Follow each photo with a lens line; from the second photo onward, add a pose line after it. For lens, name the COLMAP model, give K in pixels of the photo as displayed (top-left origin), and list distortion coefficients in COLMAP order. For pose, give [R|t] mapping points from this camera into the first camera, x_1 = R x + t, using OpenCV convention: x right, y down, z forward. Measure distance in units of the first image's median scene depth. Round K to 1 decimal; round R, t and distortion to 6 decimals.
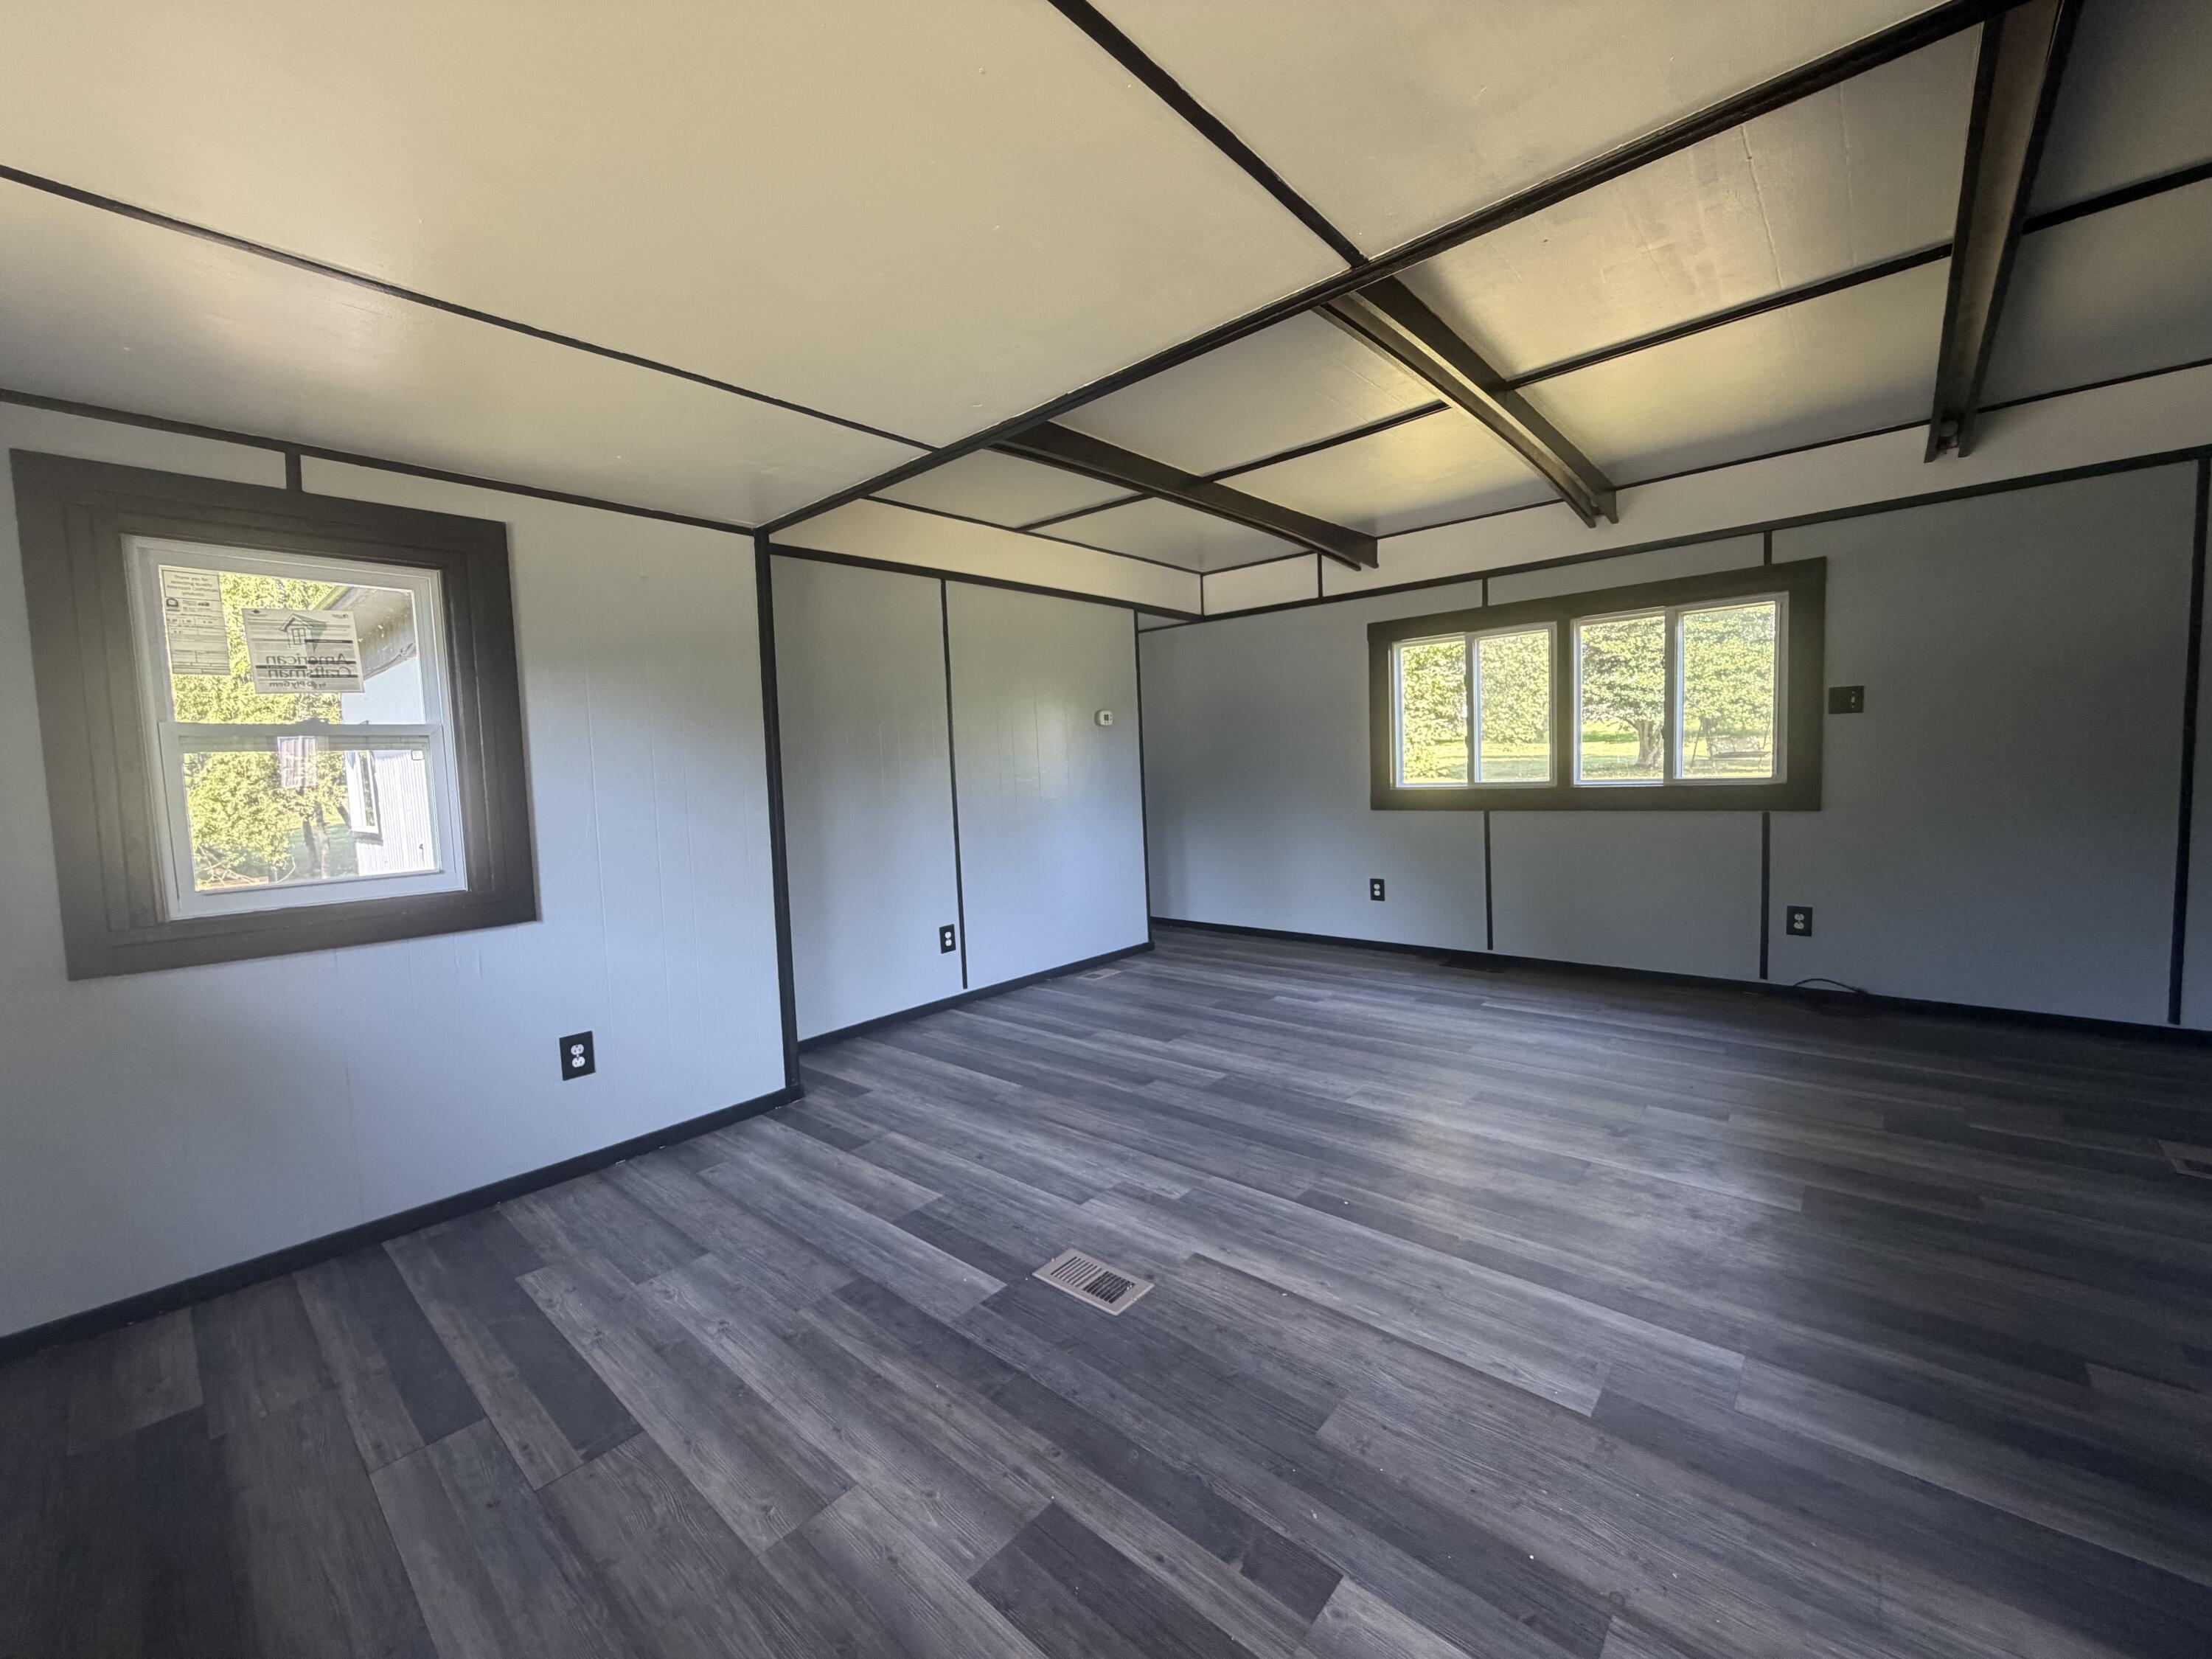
lens RADIAL K [[881.2, 0, 1098.0], [0, 881.2, 825.7], [0, 0, 1]] dist [0.000827, -0.000281]
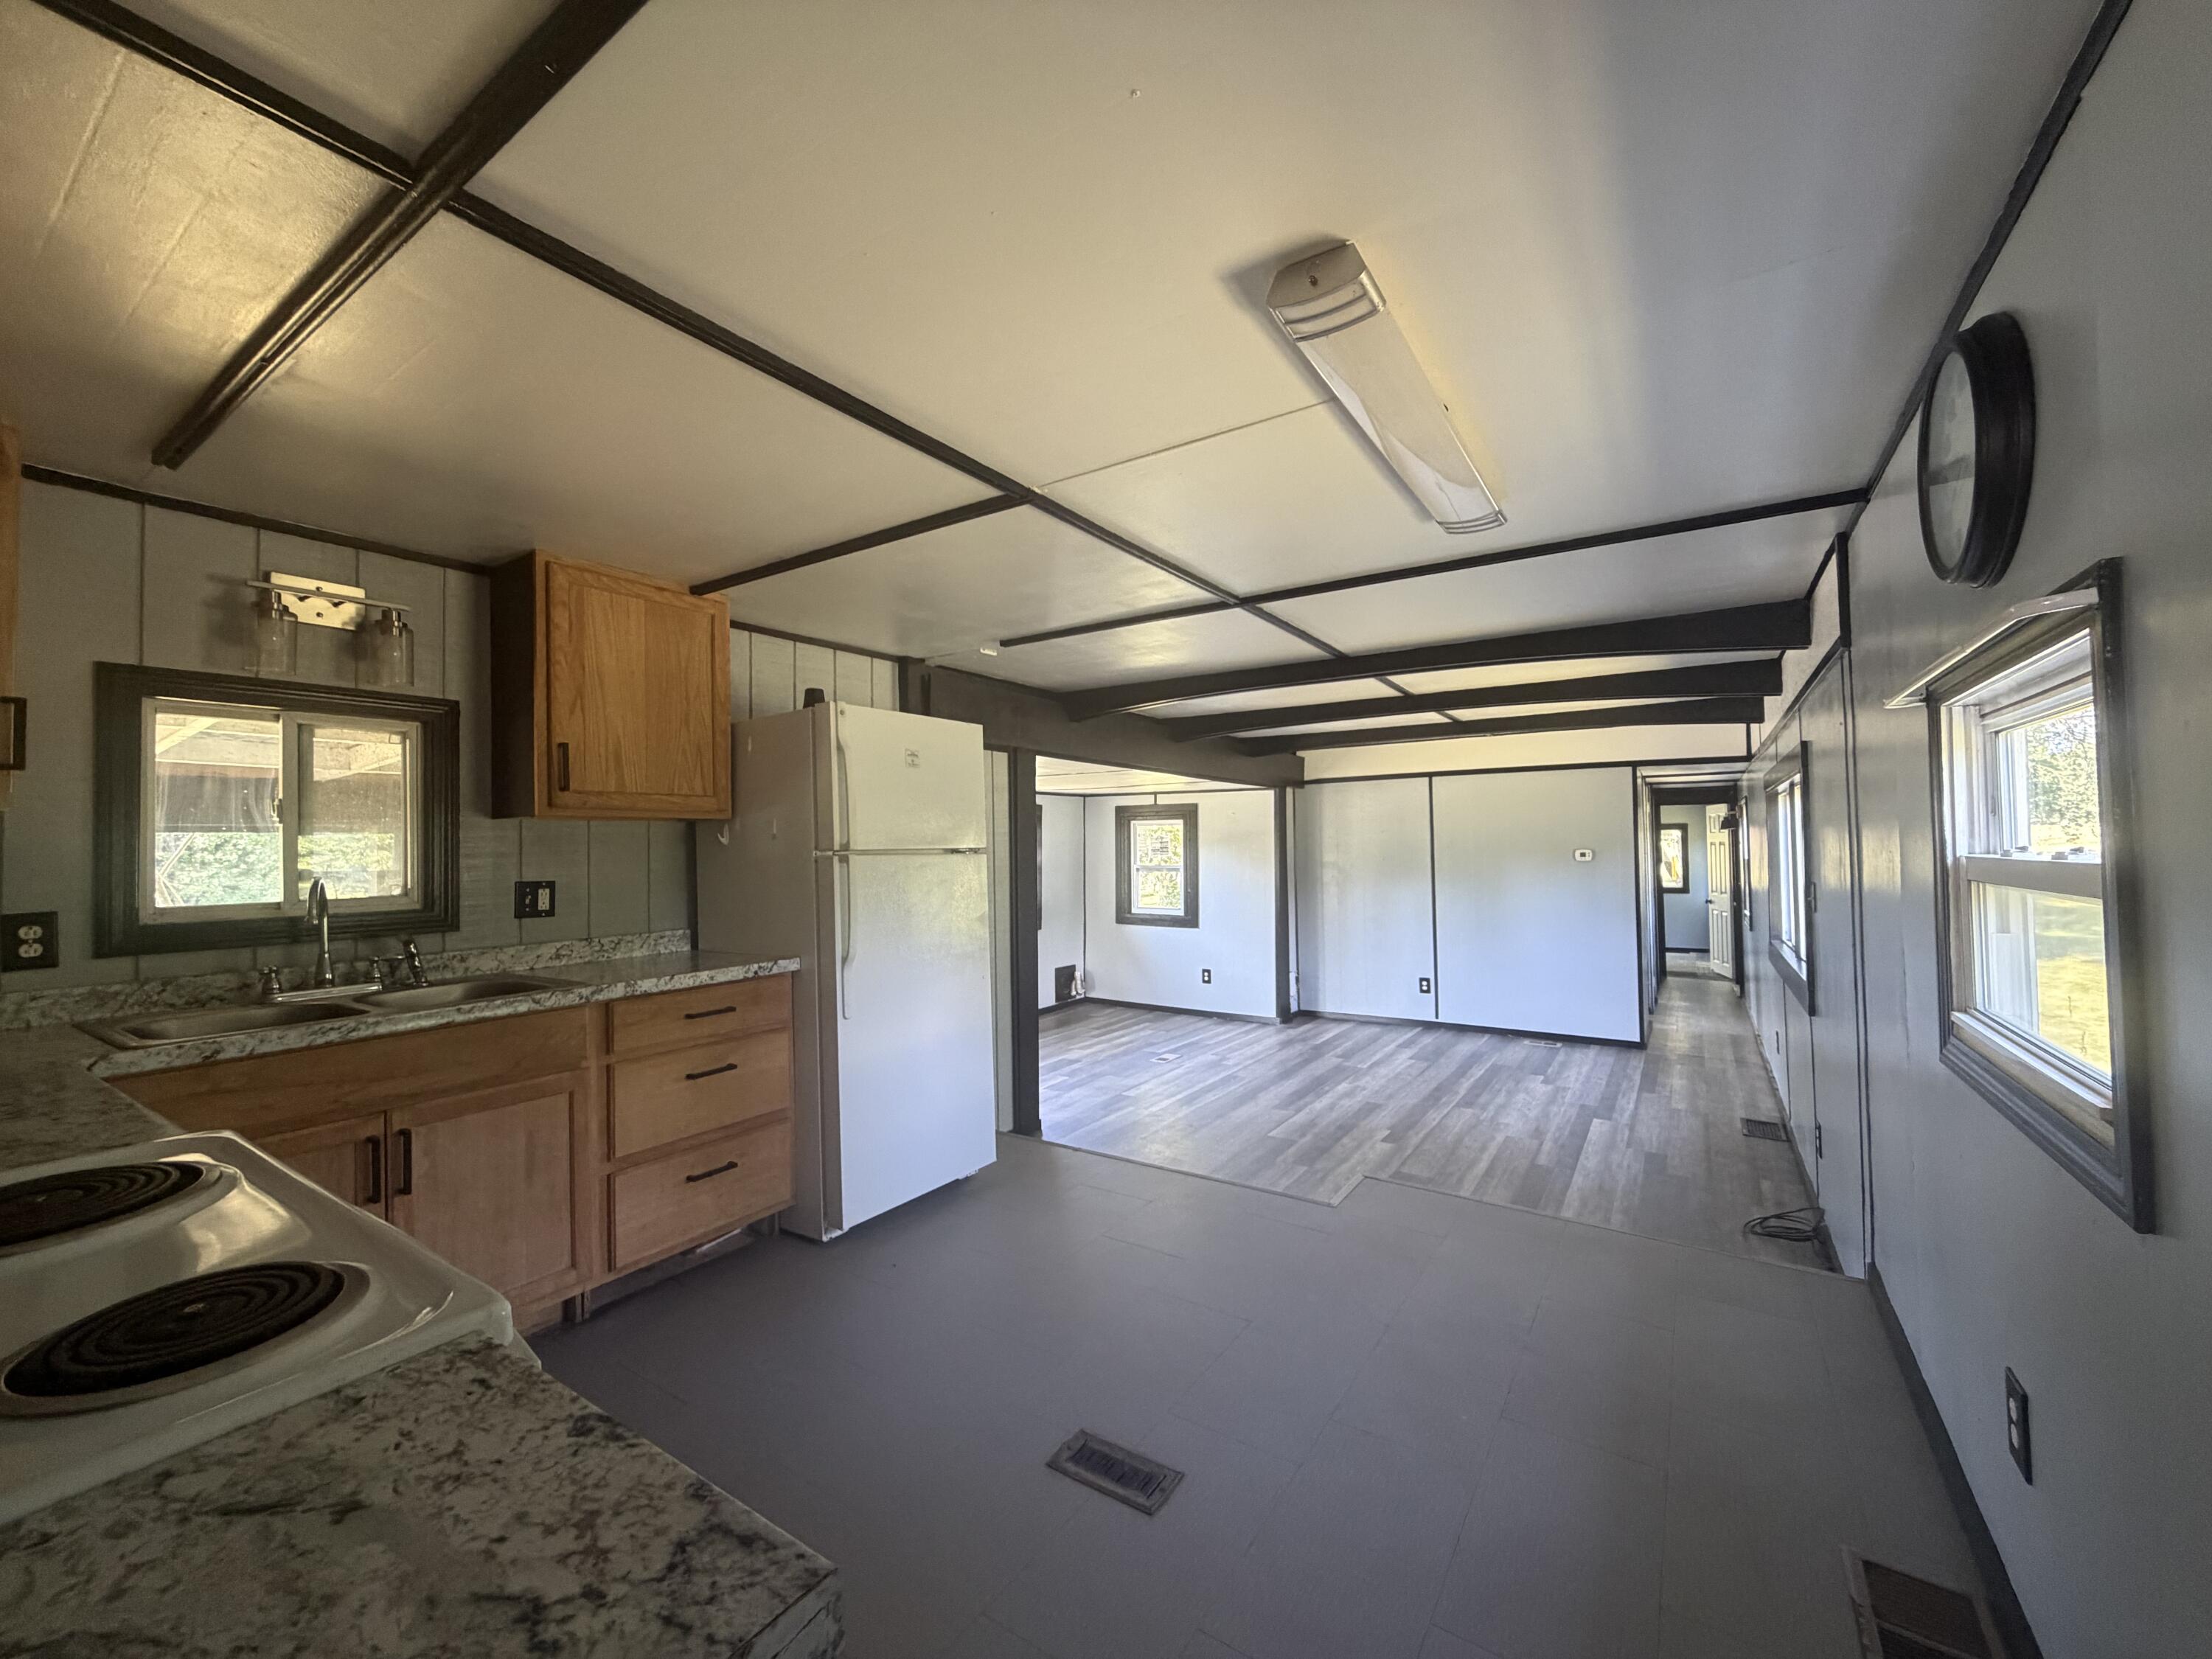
lens RADIAL K [[881.2, 0, 1103.5], [0, 881.2, 829.6], [0, 0, 1]] dist [0.000827, -0.000281]
pose [[0.141529, 0.020646, -0.989719, 2.436988], [-0.064664, 0.997840, 0.011568, -0.260571], [0.987820, 0.062362, 0.142559, 0.212314]]
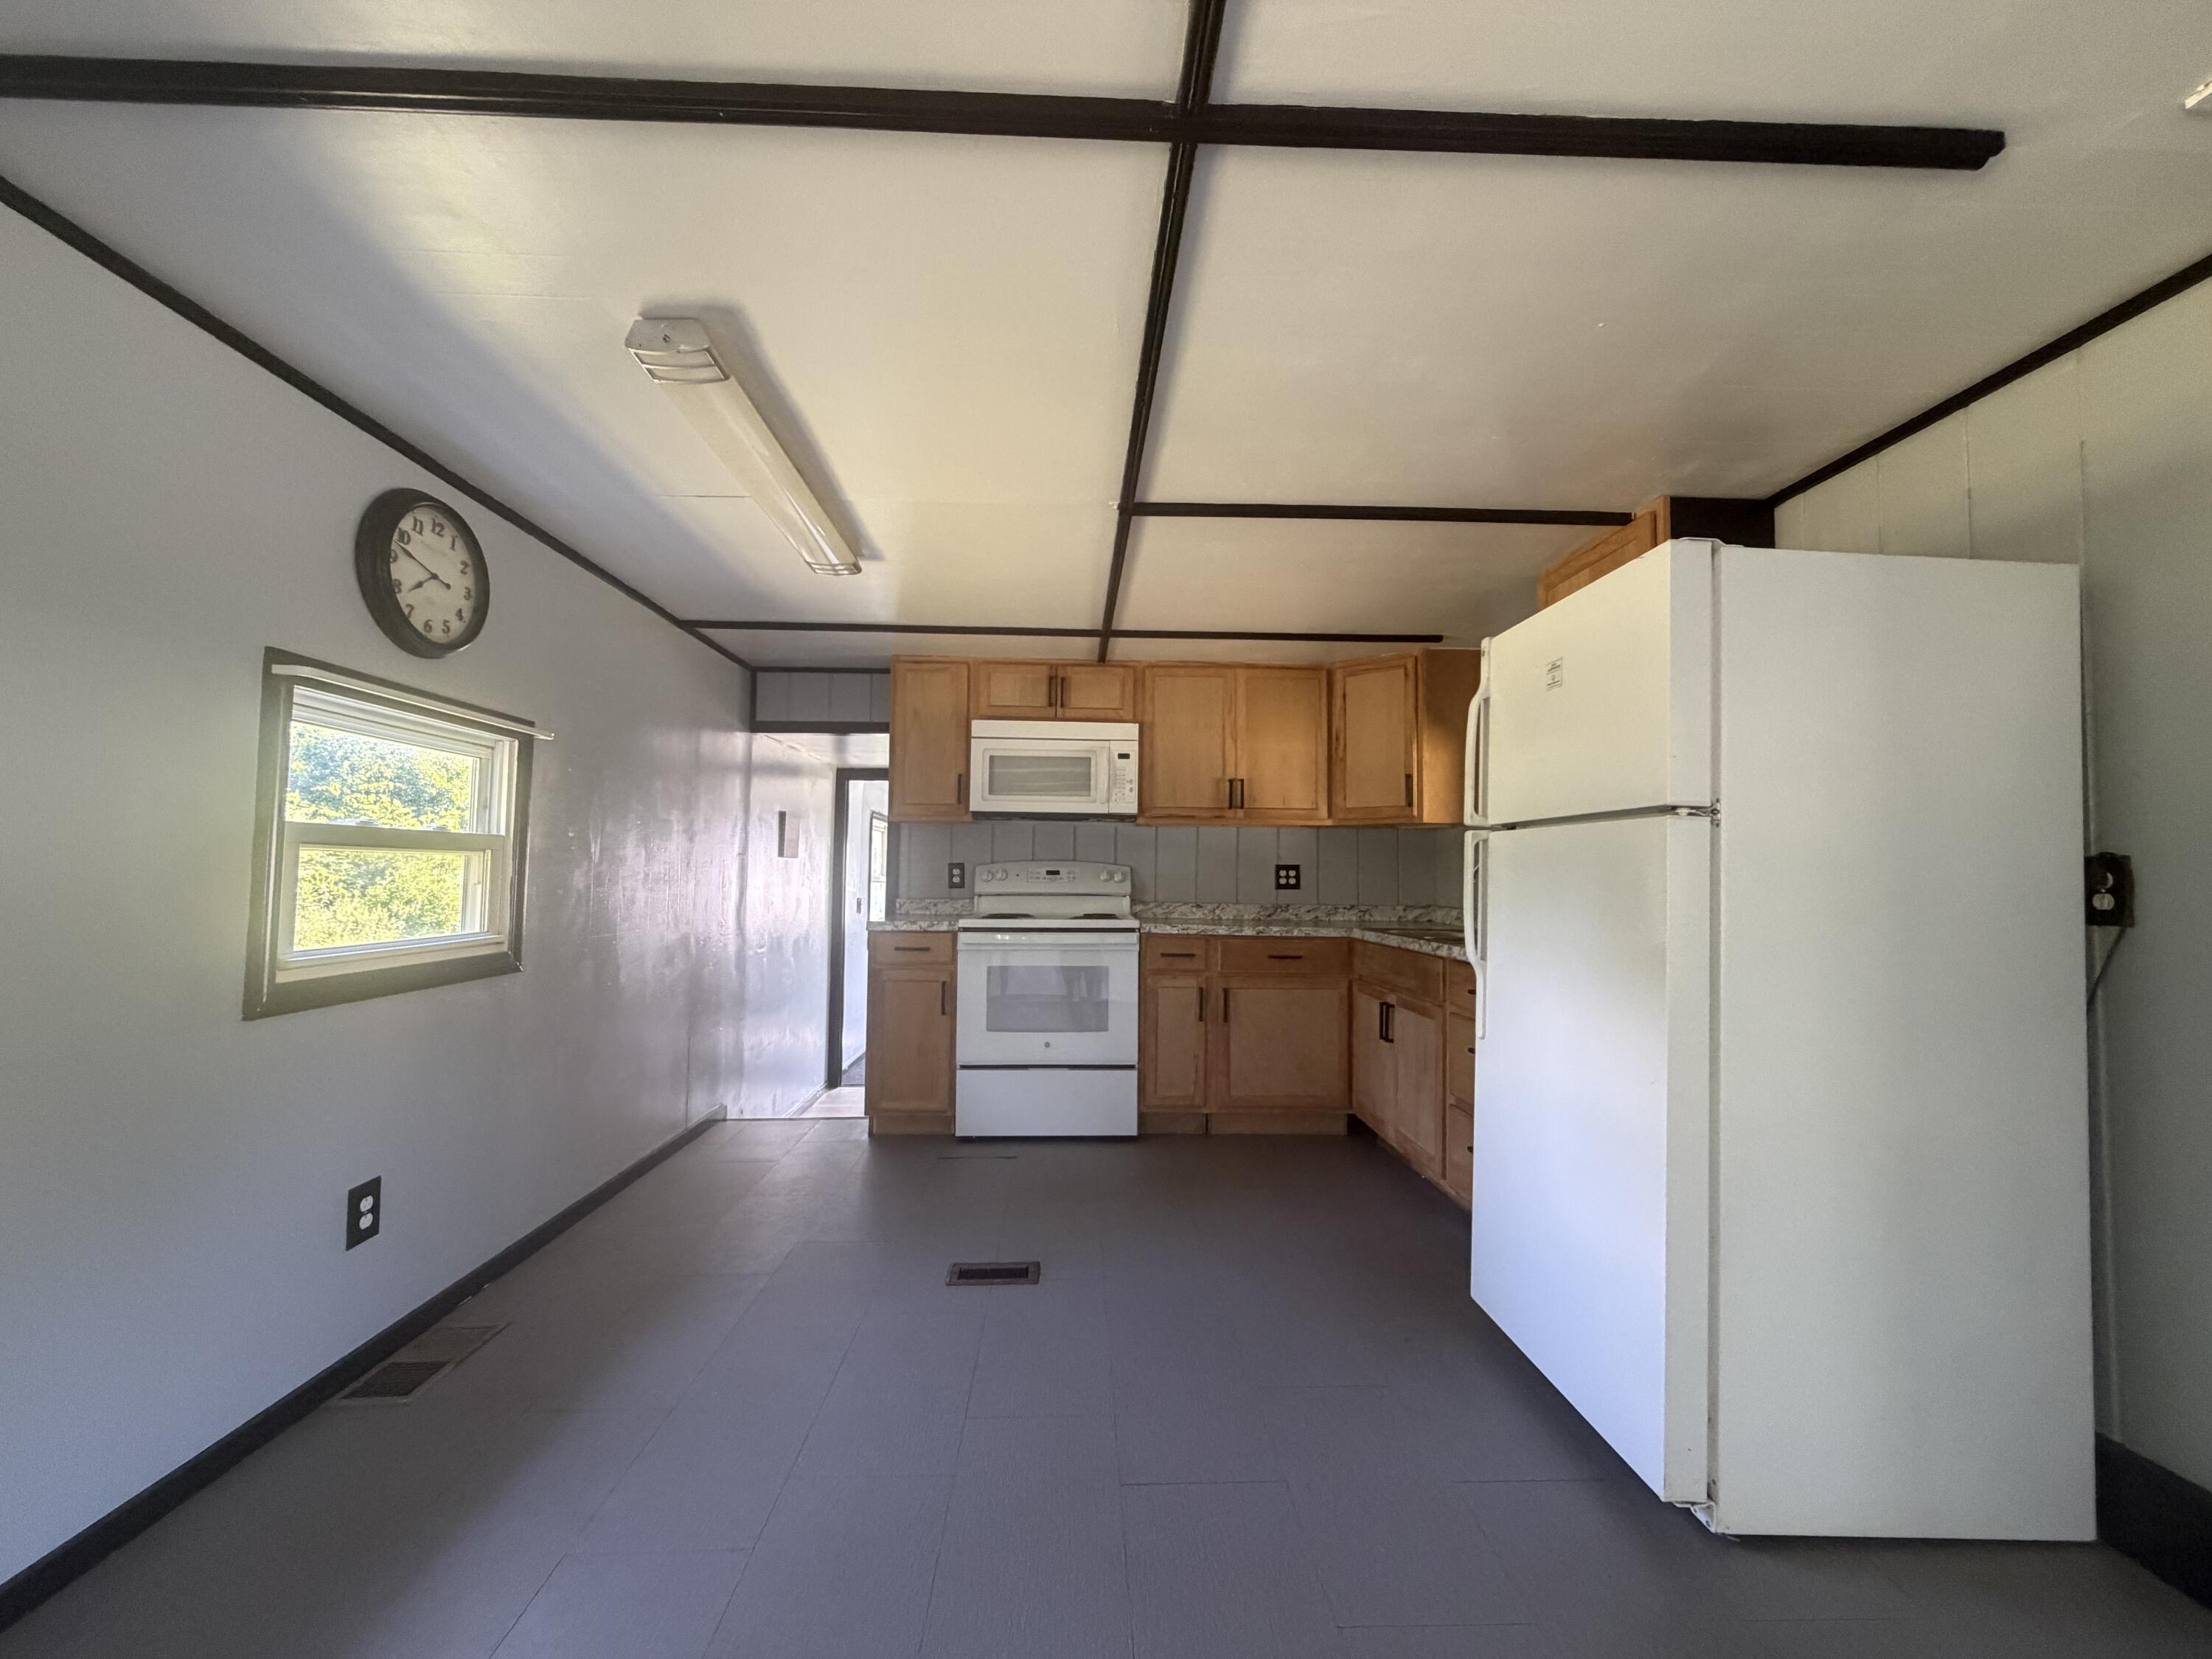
lens RADIAL K [[881.2, 0, 1101.9], [0, 881.2, 829.8], [0, 0, 1]] dist [0.000827, -0.000281]
pose [[-0.694568, 0.069992, 0.716014, 0.963982], [0.072509, 0.996999, -0.027122, -0.201358], [-0.715764, 0.033079, -0.697559, 0.919423]]
